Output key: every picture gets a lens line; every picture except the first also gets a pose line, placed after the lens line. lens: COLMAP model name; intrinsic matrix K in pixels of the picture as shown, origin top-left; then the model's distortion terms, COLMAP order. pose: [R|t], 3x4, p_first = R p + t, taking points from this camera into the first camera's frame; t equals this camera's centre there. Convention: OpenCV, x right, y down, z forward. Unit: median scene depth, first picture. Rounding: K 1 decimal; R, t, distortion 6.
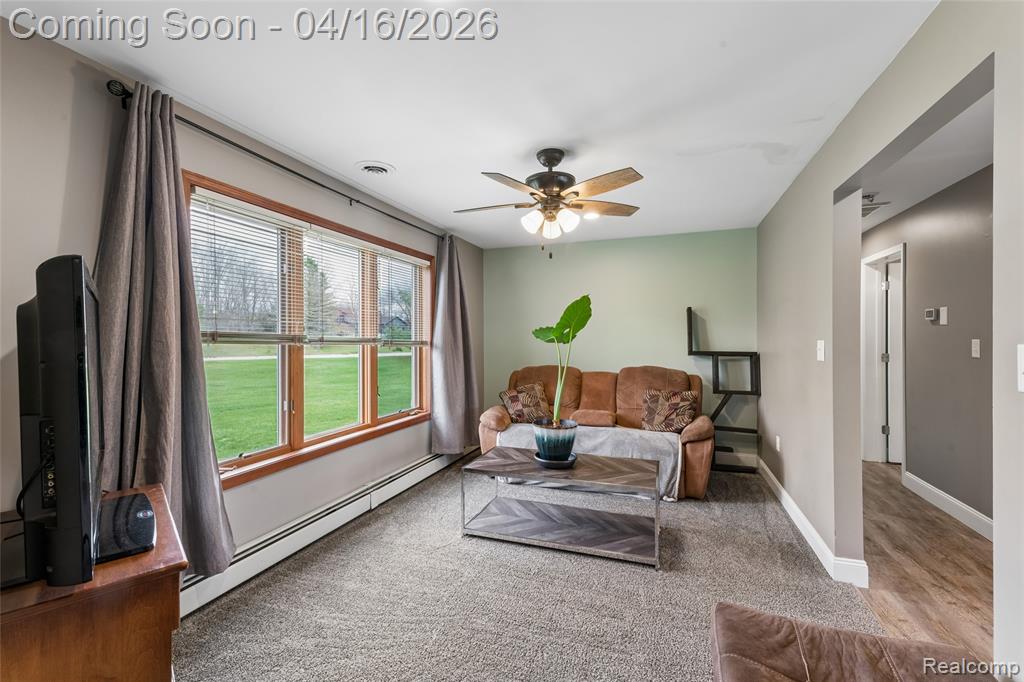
lens RADIAL K [[441.2, 0, 512.0], [0, 441.2, 341.0], [0, 0, 1]] dist [0.000110, 0.000007]
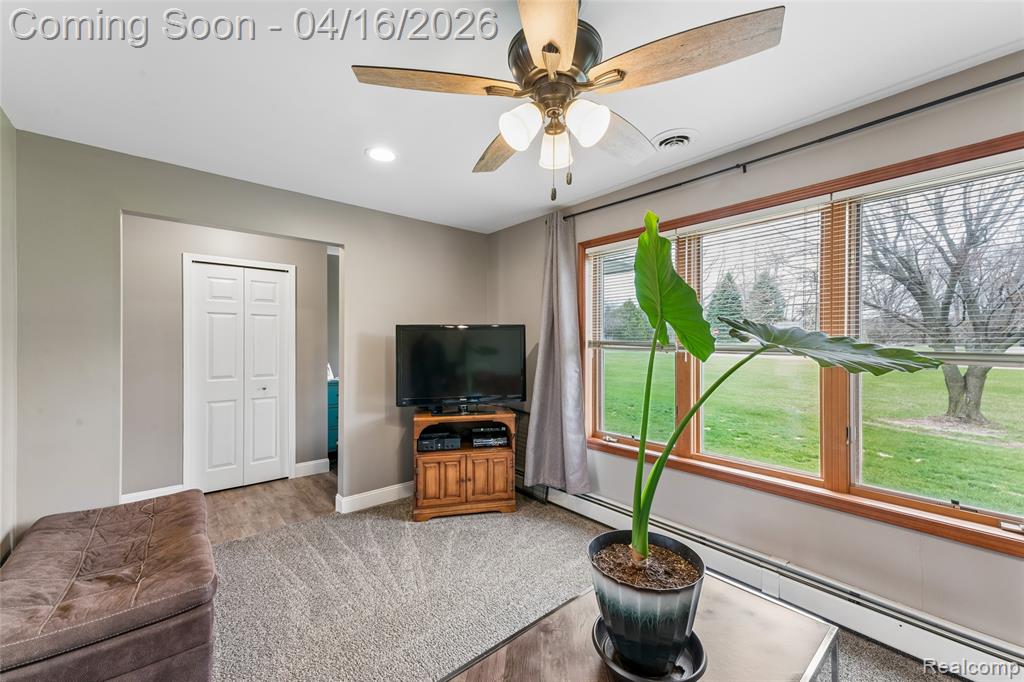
lens RADIAL K [[400.2, 0, 512.0], [0, 400.2, 341.0], [0, 0, 1]] dist [-0.000220, 0.000032]
pose [[-0.504871, -0.006703, -0.863168, 0.512256], [-0.007375, 0.999967, -0.003452, -0.009690], [0.863163, 0.004623, -0.504904, 1.168586]]
